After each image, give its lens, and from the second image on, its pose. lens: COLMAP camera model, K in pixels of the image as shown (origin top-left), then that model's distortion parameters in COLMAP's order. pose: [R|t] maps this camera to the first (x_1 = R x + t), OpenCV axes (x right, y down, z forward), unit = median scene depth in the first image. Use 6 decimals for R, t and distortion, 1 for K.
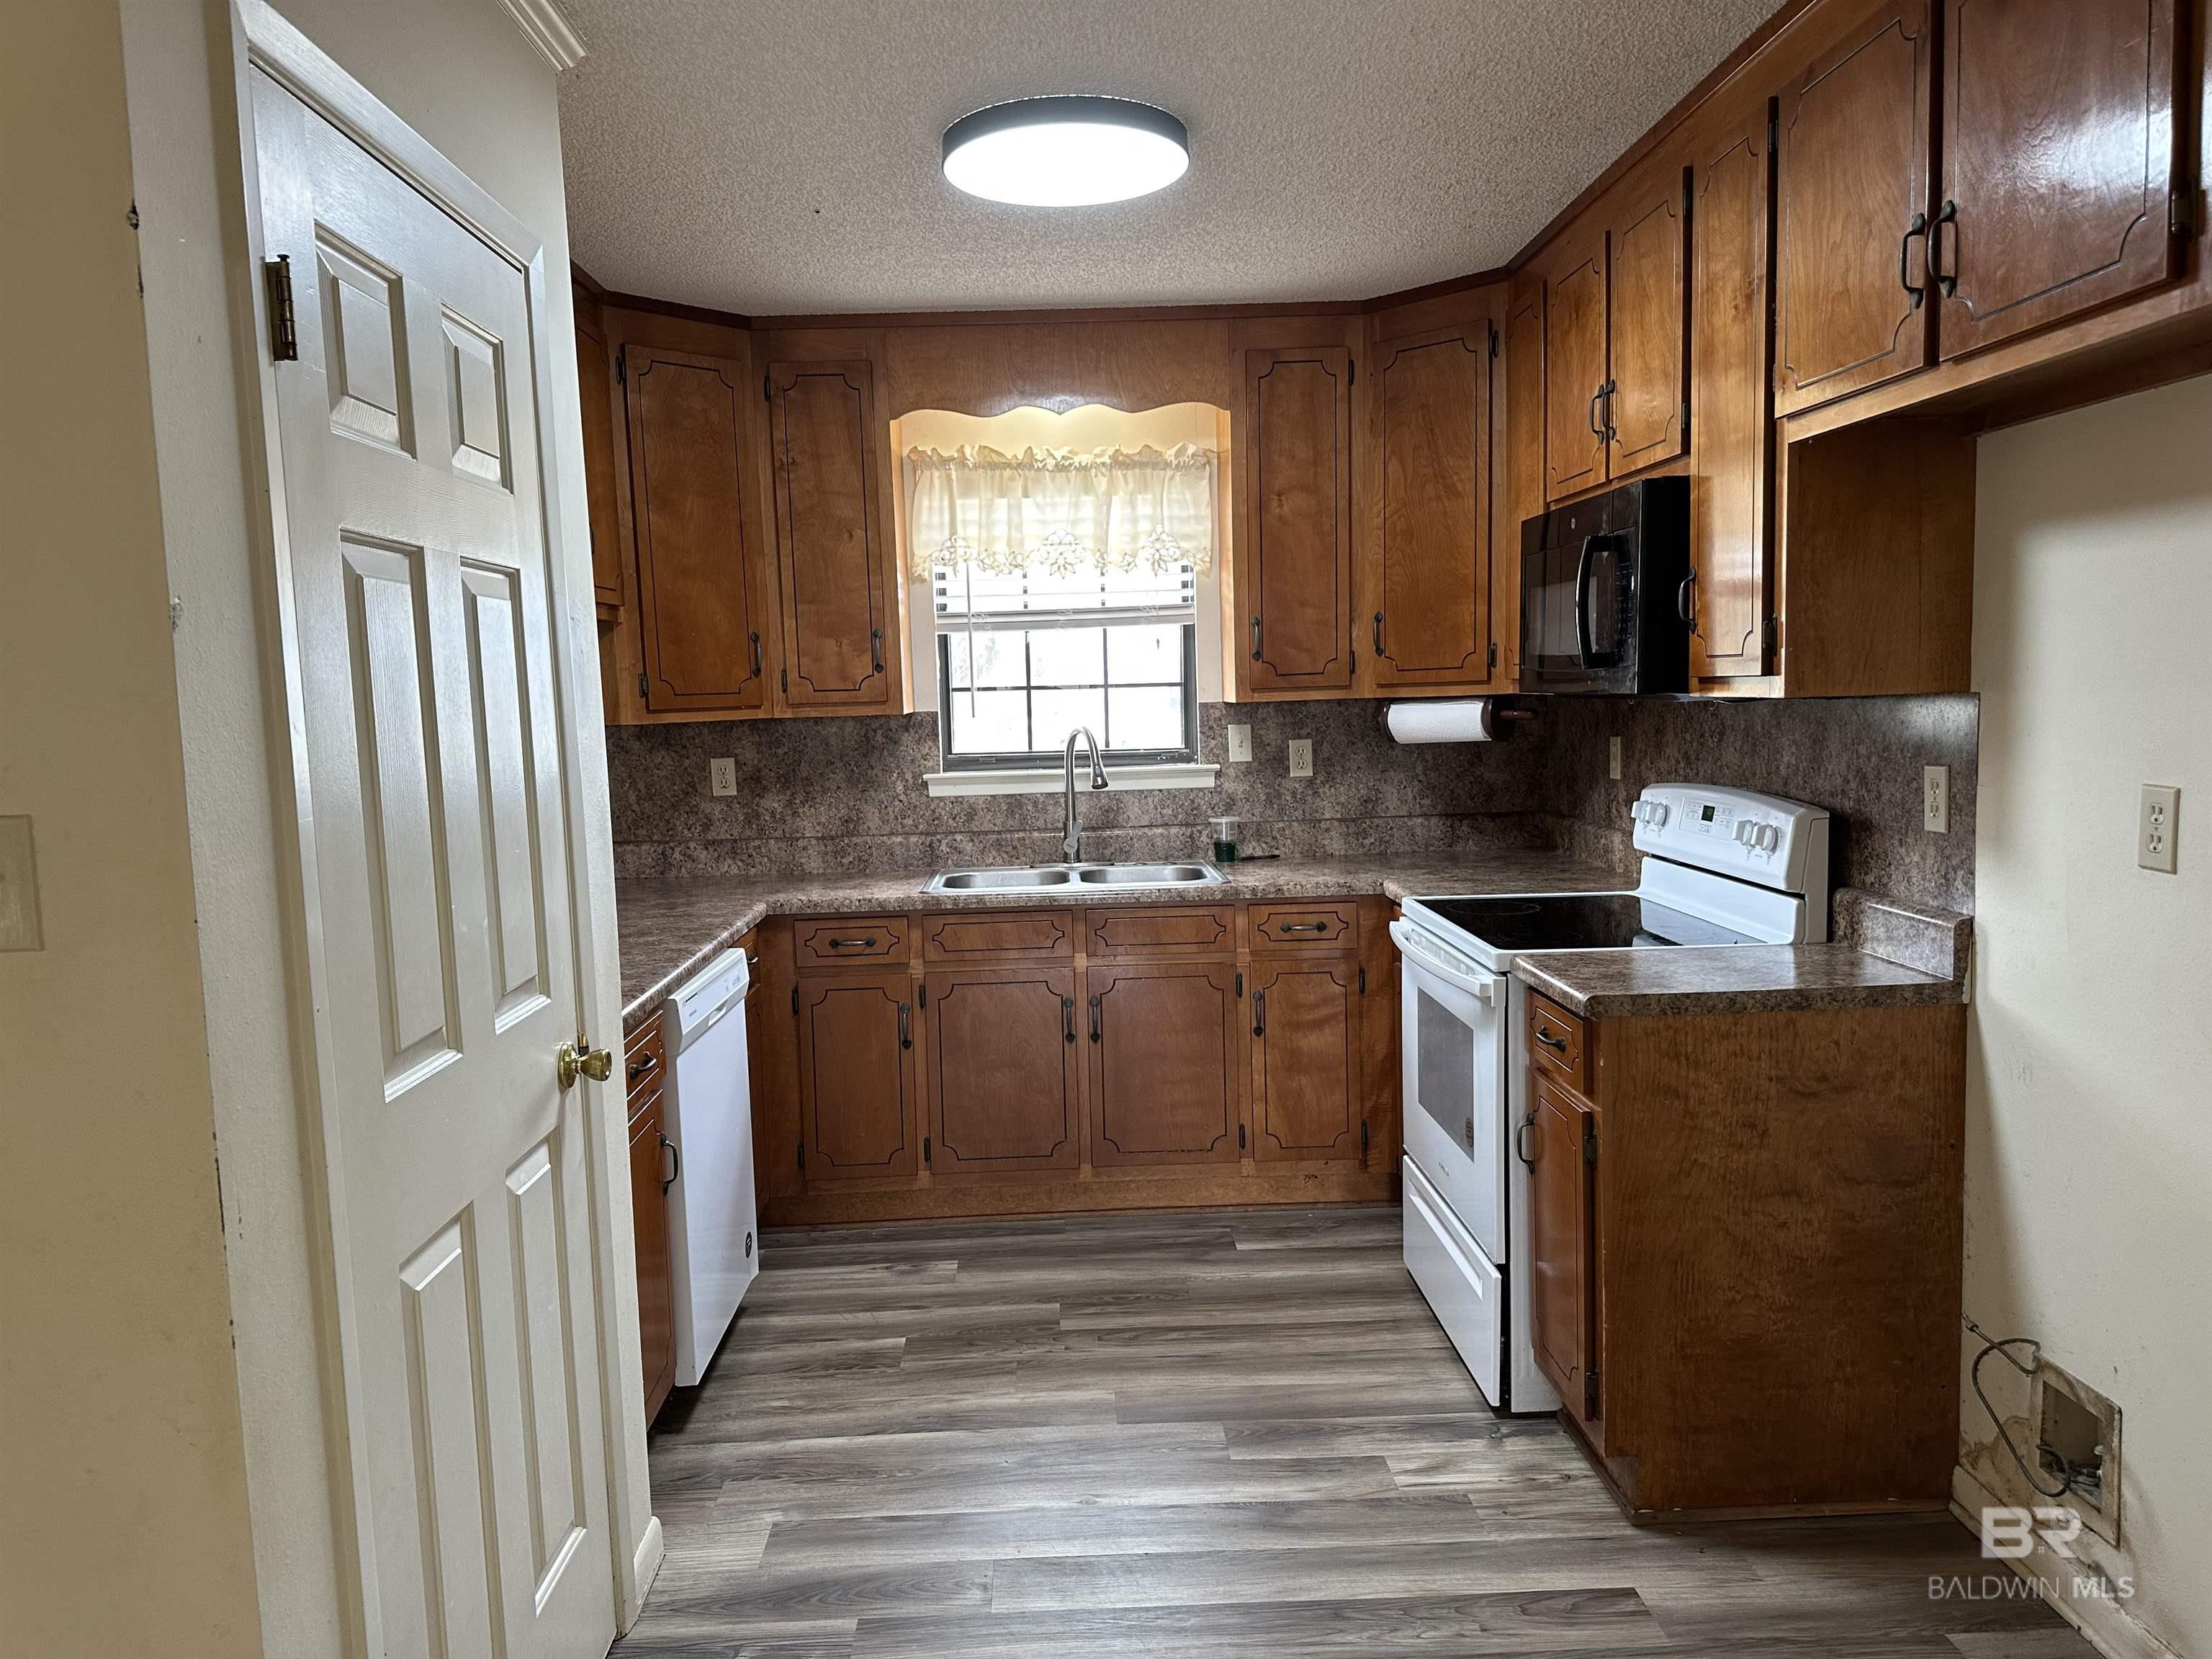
lens RADIAL K [[1515.6, 0, 1100.7], [0, 1515.6, 853.5], [0, 0, 1]] dist [0.095325, -0.000080]
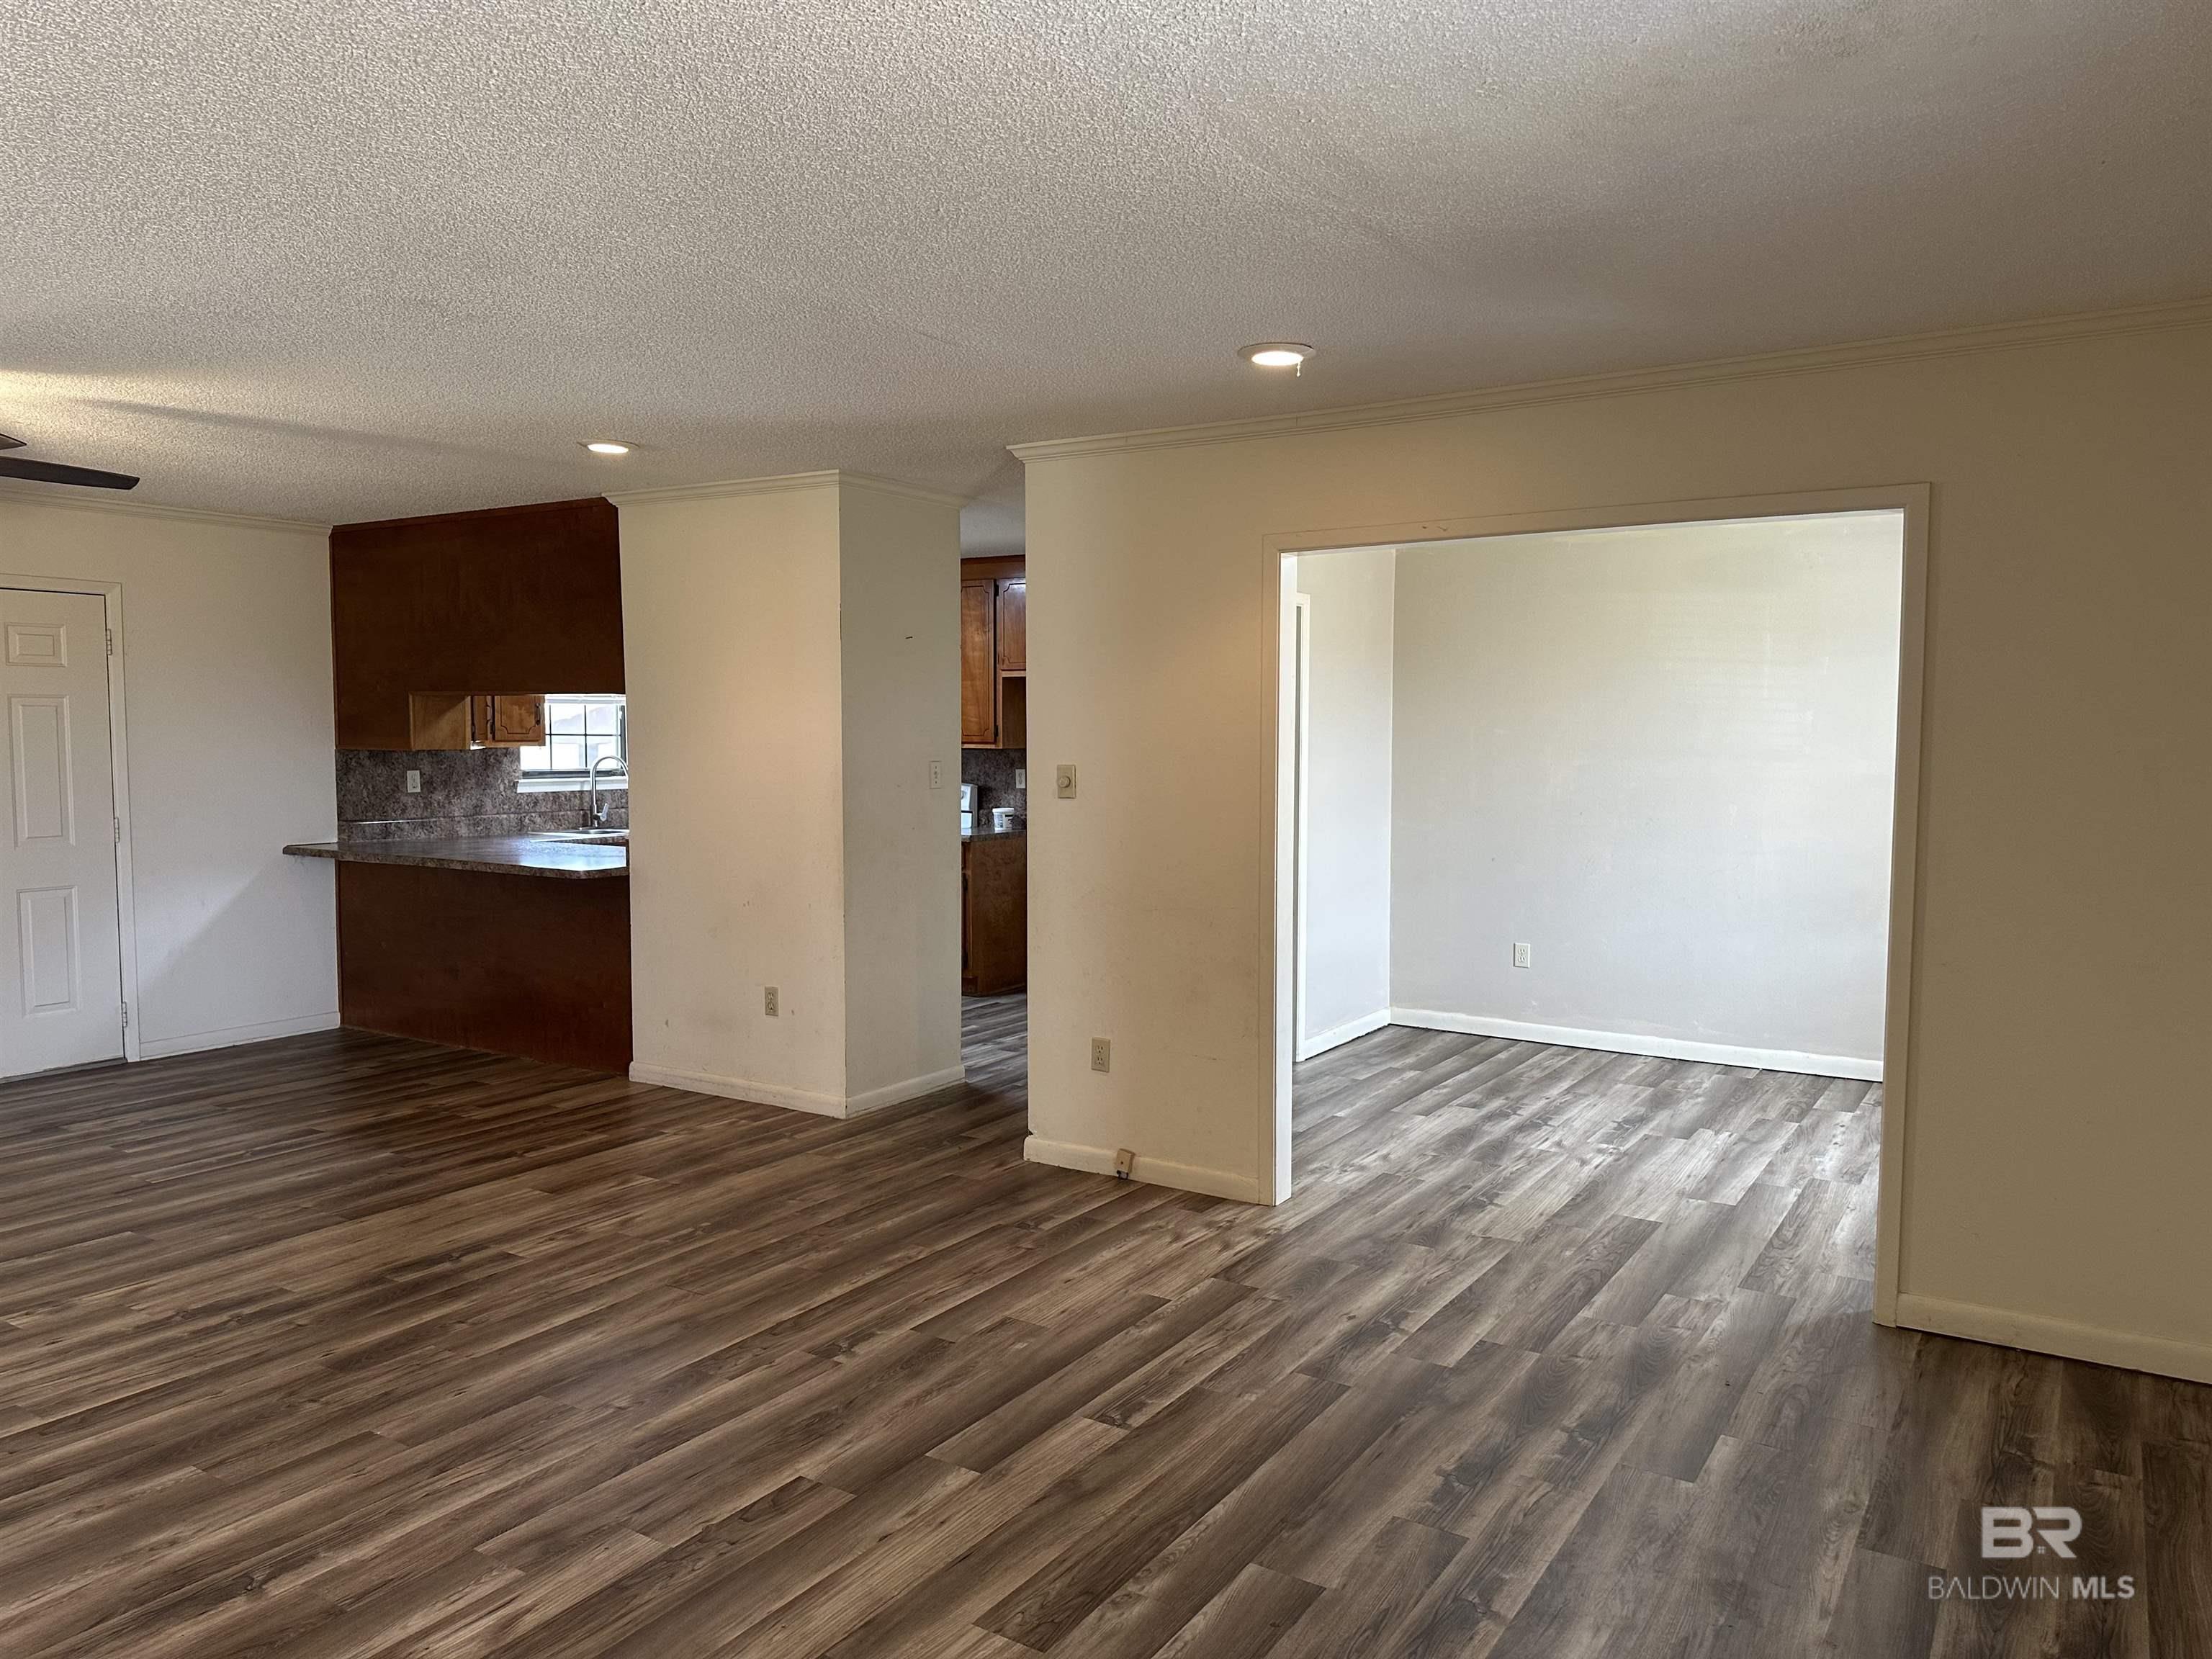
lens RADIAL K [[1546.8, 0, 1105.9], [0, 1546.8, 835.8], [0, 0, 1]] dist [0.048887, -0.067510]
pose [[0.570513, -0.025320, 0.820898, -1.237420], [0.070150, 0.997374, -0.017990, 0.096402], [-0.818287, 0.067849, 0.570792, -0.627897]]
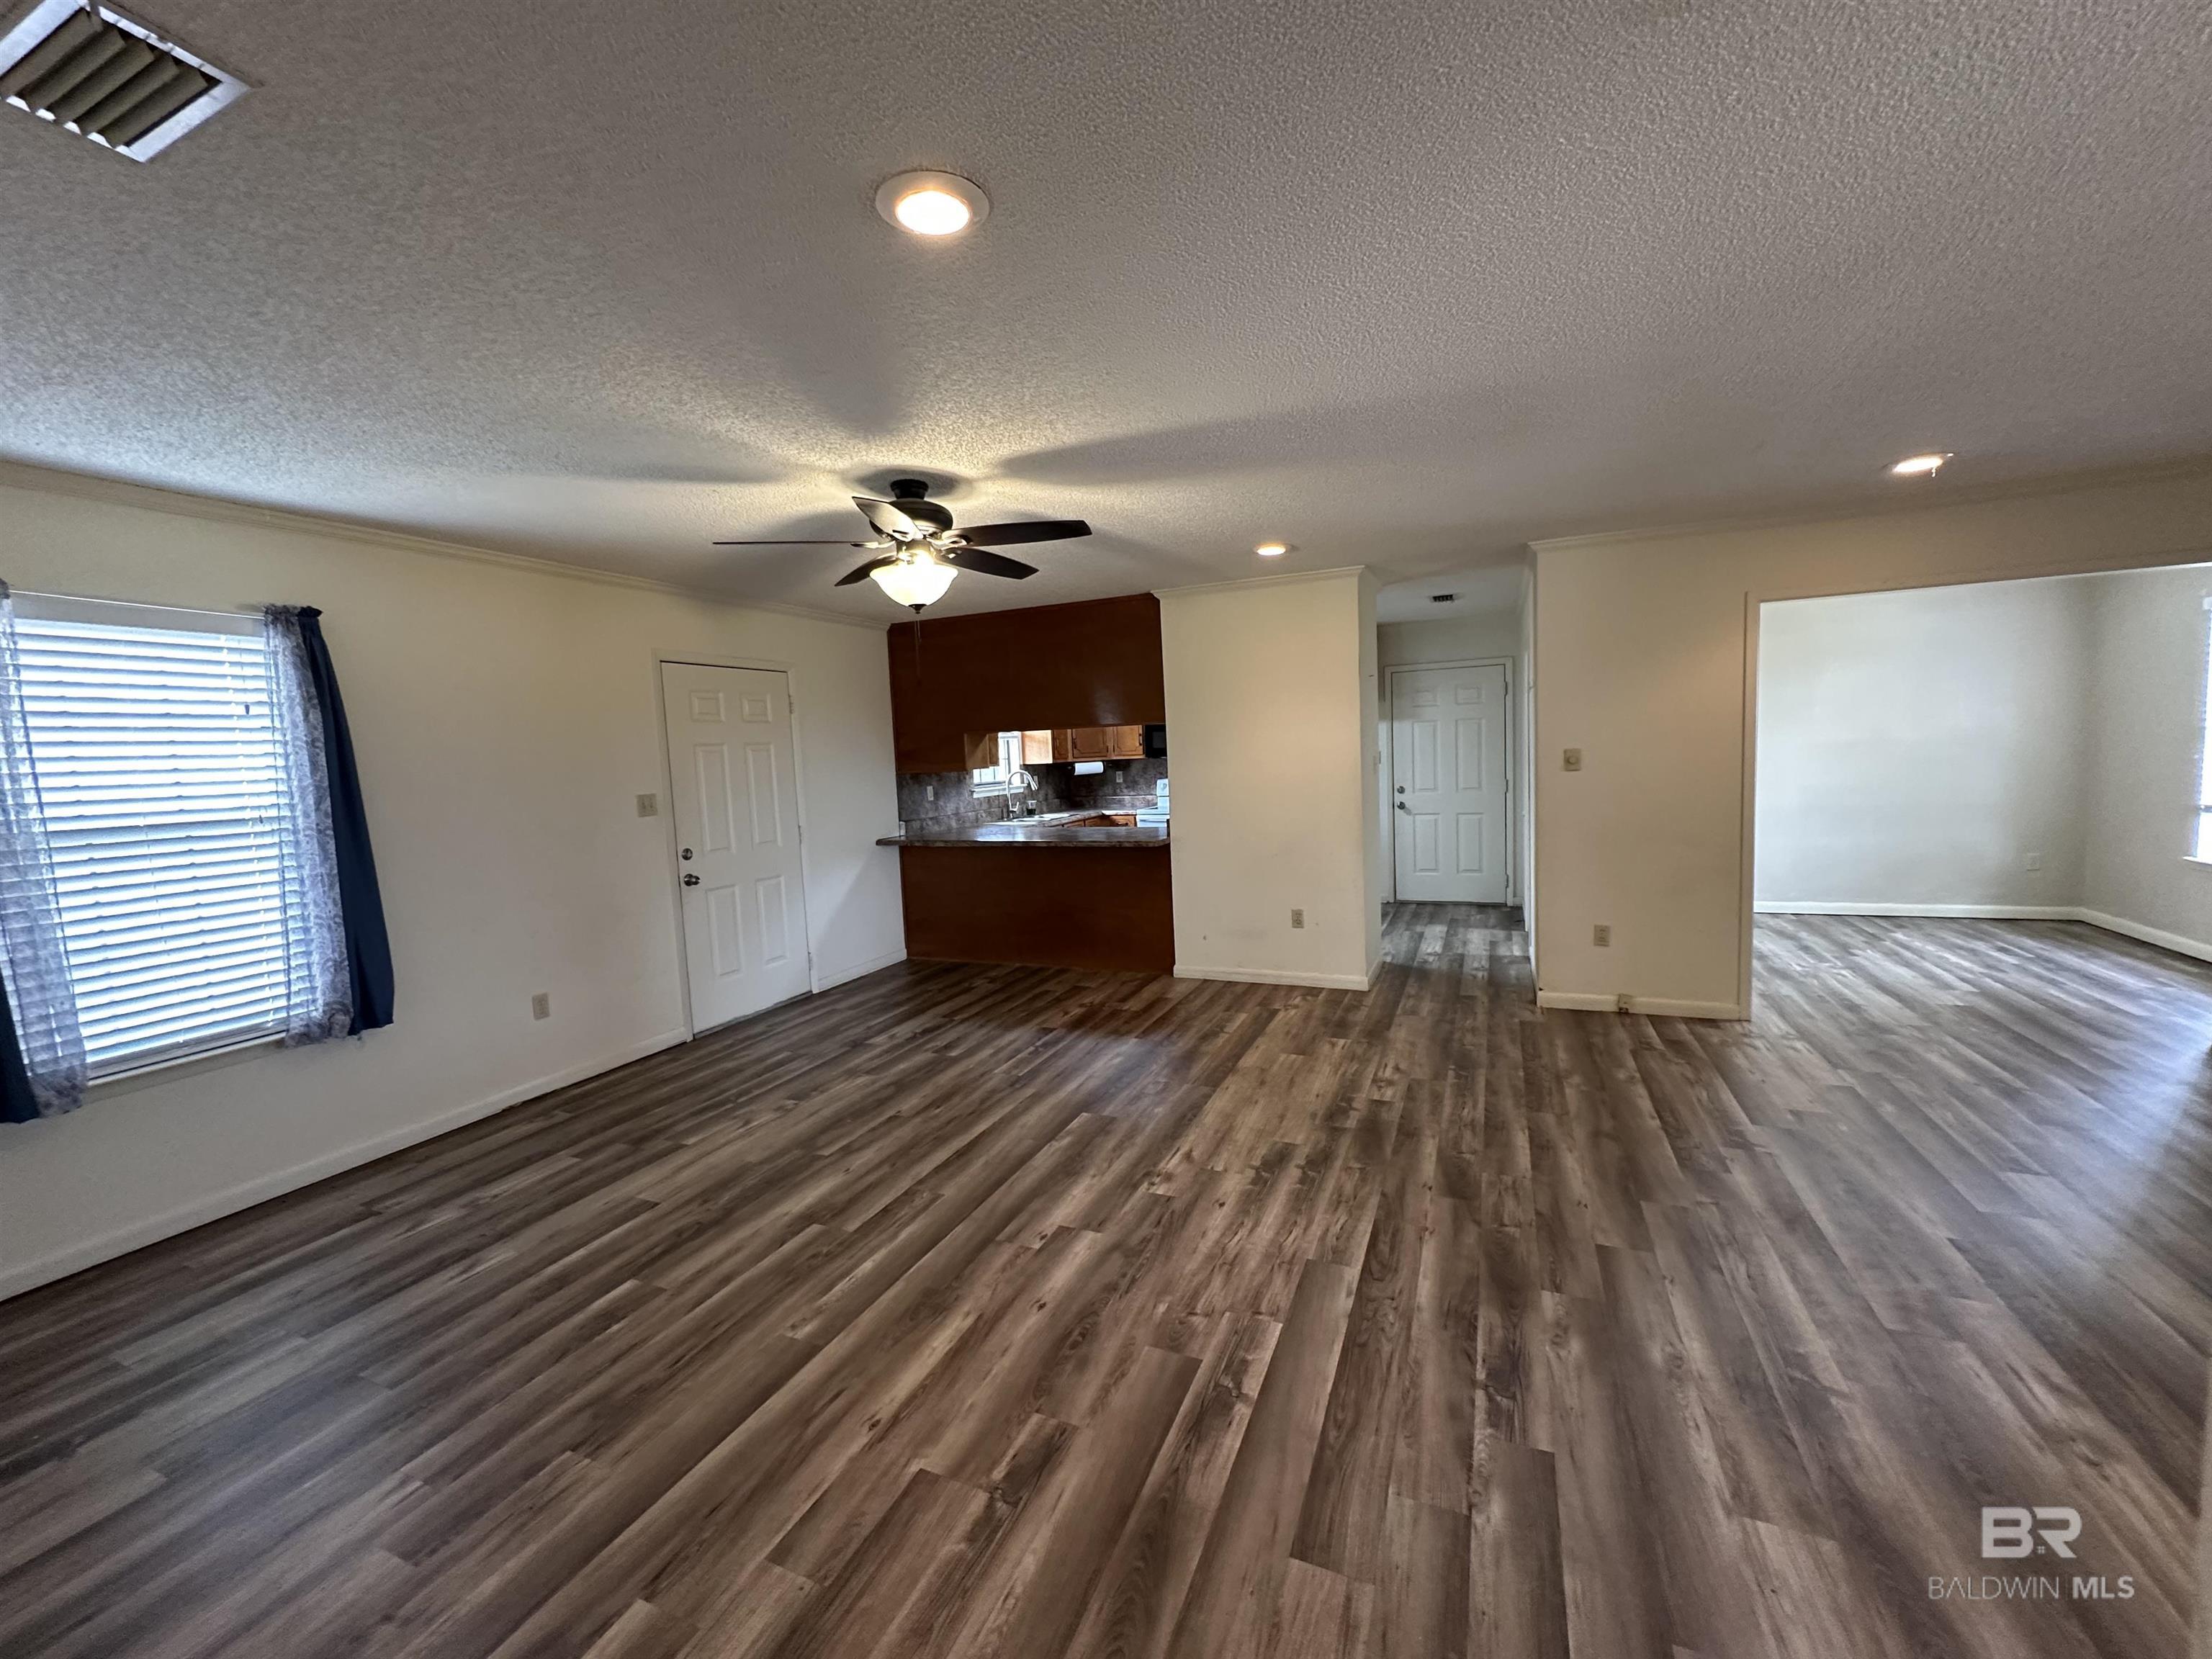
lens RADIAL K [[882.2, 0, 1106.0], [0, 882.2, 829.5], [0, 0, 1]] dist [-0.002193, -0.000158]
pose [[0.433436, -0.061633, 0.899075, -1.453340], [0.125495, 0.992066, 0.007508, 0.037928], [-0.892404, 0.109575, 0.437731, 0.093102]]
